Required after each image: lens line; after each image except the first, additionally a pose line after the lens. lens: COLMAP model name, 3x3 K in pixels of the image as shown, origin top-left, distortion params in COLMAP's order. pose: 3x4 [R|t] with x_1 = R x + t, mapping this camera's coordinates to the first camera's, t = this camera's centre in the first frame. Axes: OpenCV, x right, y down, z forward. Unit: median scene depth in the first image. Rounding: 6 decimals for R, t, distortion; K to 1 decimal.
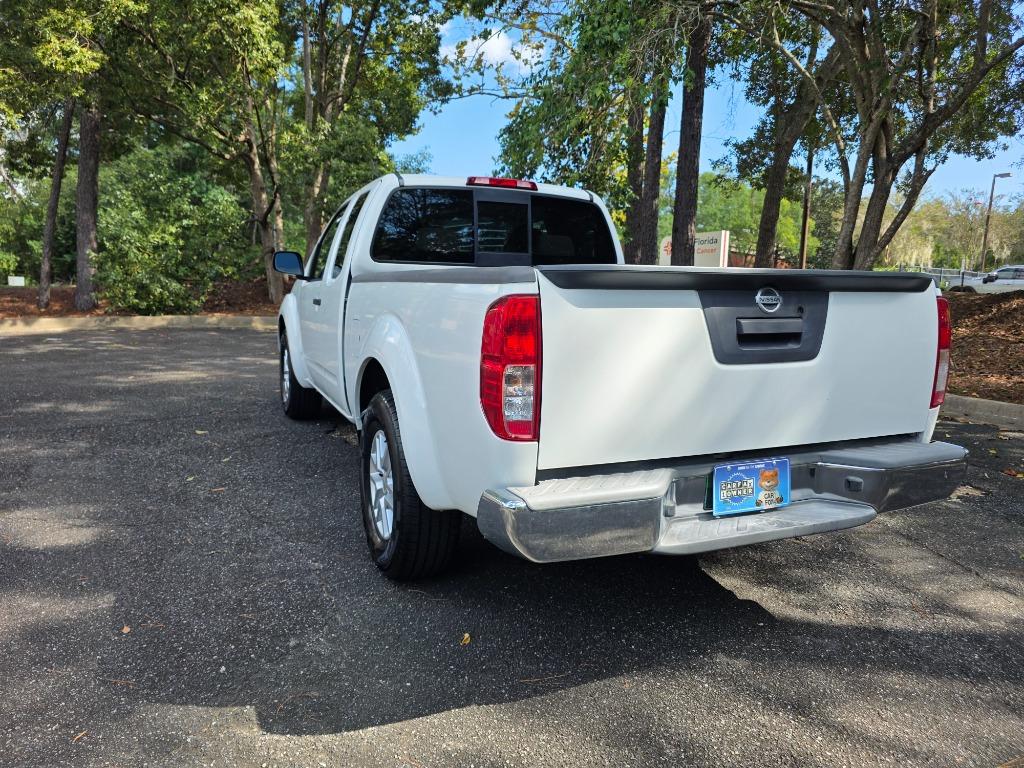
lens RADIAL K [[738.8, 0, 496.3], [0, 738.8, 374.9], [0, 0, 1]] dist [0.033841, 0.000196]
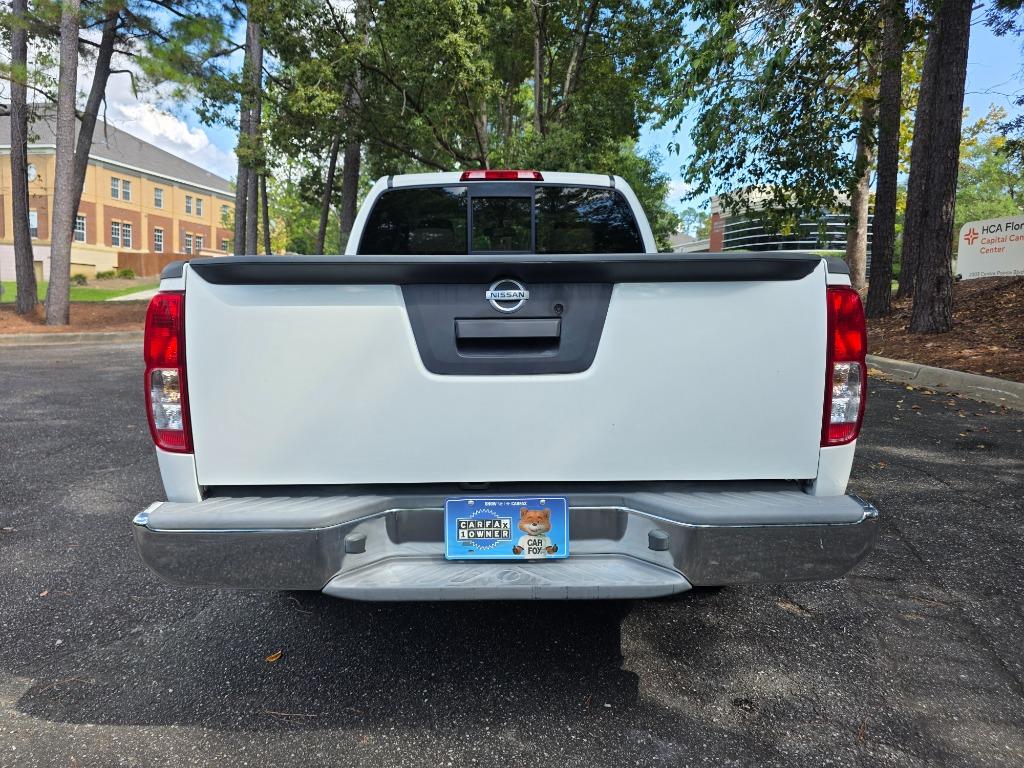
lens RADIAL K [[721.8, 0, 490.1], [0, 721.8, 385.1], [0, 0, 1]] dist [0.089684, -0.099034]
pose [[0.911535, 0.031456, -0.410018, 0.641700], [-0.028659, 0.999505, 0.012965, -0.013992], [0.410223, -0.000068, 0.911985, 0.277215]]
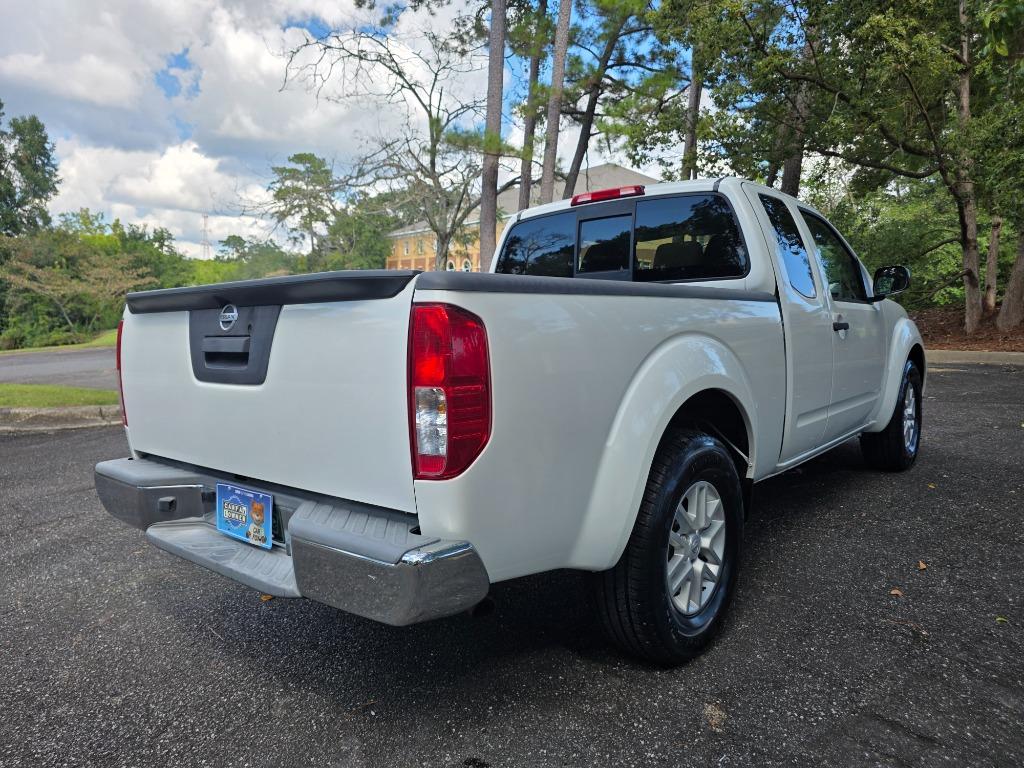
lens RADIAL K [[714.5, 0, 479.6], [0, 714.5, 386.1], [0, 0, 1]] dist [0.016753, -0.002634]
pose [[0.399454, 0.056098, -0.915035, 1.285900], [-0.084834, 0.996105, 0.024034, -0.059847], [0.912819, 0.068026, 0.402658, 0.891868]]
